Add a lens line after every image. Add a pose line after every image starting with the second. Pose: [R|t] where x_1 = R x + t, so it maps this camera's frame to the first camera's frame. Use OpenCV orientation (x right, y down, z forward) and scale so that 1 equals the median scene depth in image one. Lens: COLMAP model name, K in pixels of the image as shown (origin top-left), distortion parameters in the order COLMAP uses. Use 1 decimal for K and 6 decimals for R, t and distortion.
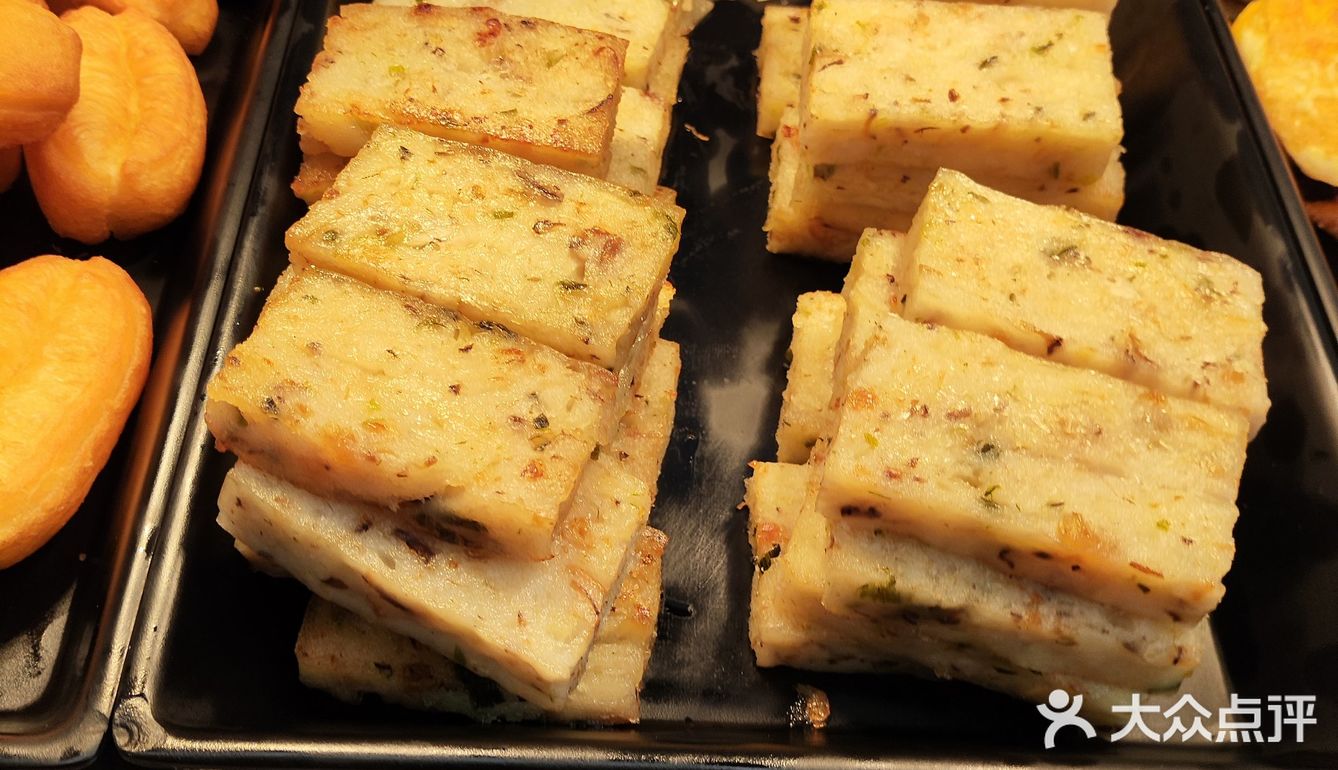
lens RADIAL K [[1345.0, 0, 630.8], [0, 1345.0, 453.0], [0, 0, 1]] dist [0.013779, -0.100635]
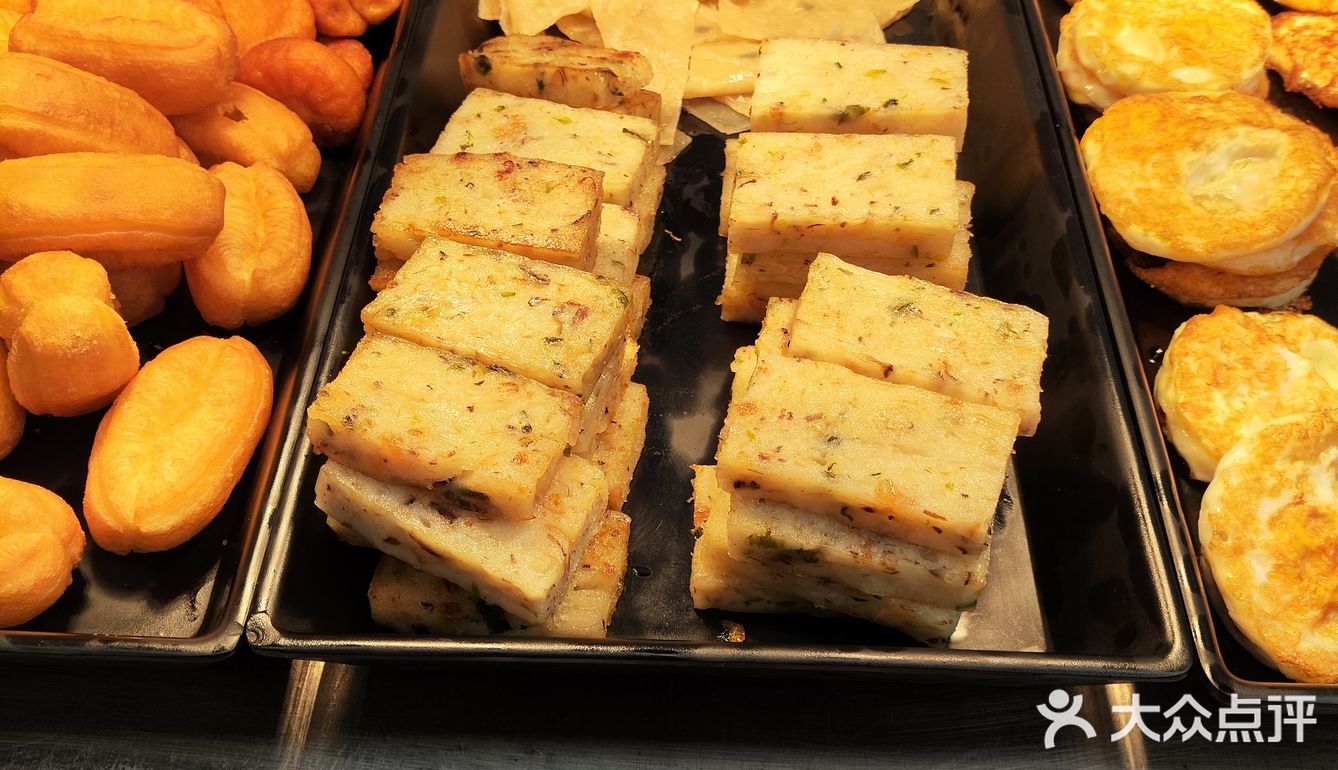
lens RADIAL K [[1345.0, 0, 630.8], [0, 1345.0, 453.0], [0, 0, 1]] dist [0.013779, -0.100635]
pose [[0.996227, -0.024923, -0.083132, 0.149027], [0.018112, 0.996493, -0.081696, 0.111492], [0.084877, 0.079882, 0.993184, -0.407271]]
